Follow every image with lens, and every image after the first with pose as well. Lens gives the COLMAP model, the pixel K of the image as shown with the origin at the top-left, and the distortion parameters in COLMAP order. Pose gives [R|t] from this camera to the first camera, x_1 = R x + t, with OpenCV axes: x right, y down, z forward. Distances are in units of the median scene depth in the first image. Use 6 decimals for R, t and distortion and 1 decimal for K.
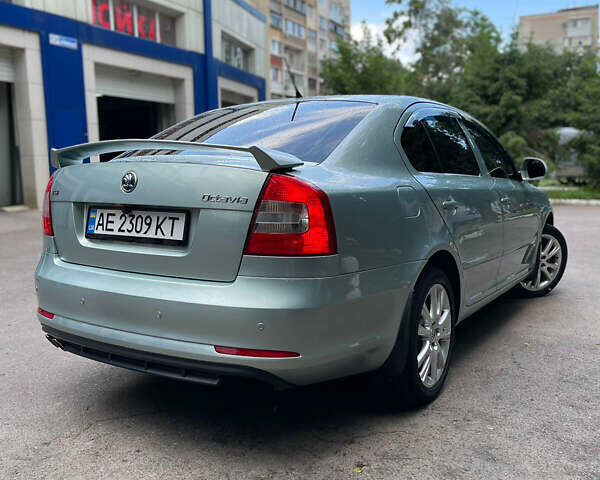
lens RADIAL K [[616.5, 0, 300.9], [0, 616.5, 241.7], [0, 0, 1]] dist [-0.025529, 0.000000]
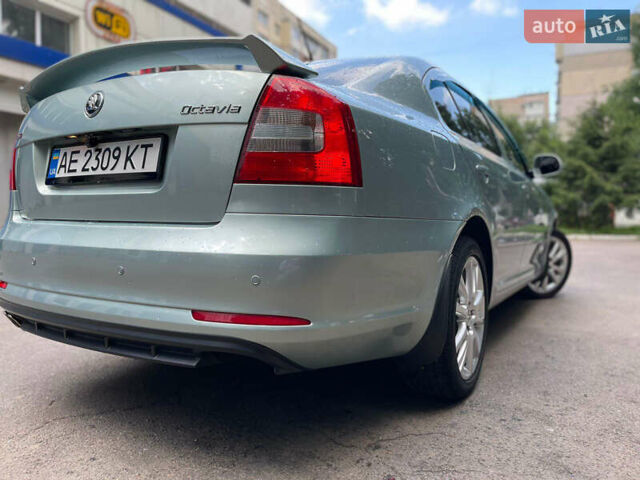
lens RADIAL K [[496.4, 0, 319.1], [0, 496.4, 238.1], [0, 0, 1]] dist [0.005730, -0.034018]
pose [[0.999933, 0.007788, 0.008609, 0.002544], [-0.007134, 0.997263, -0.073596, 0.111261], [-0.009158, 0.073530, 0.997251, 0.362933]]
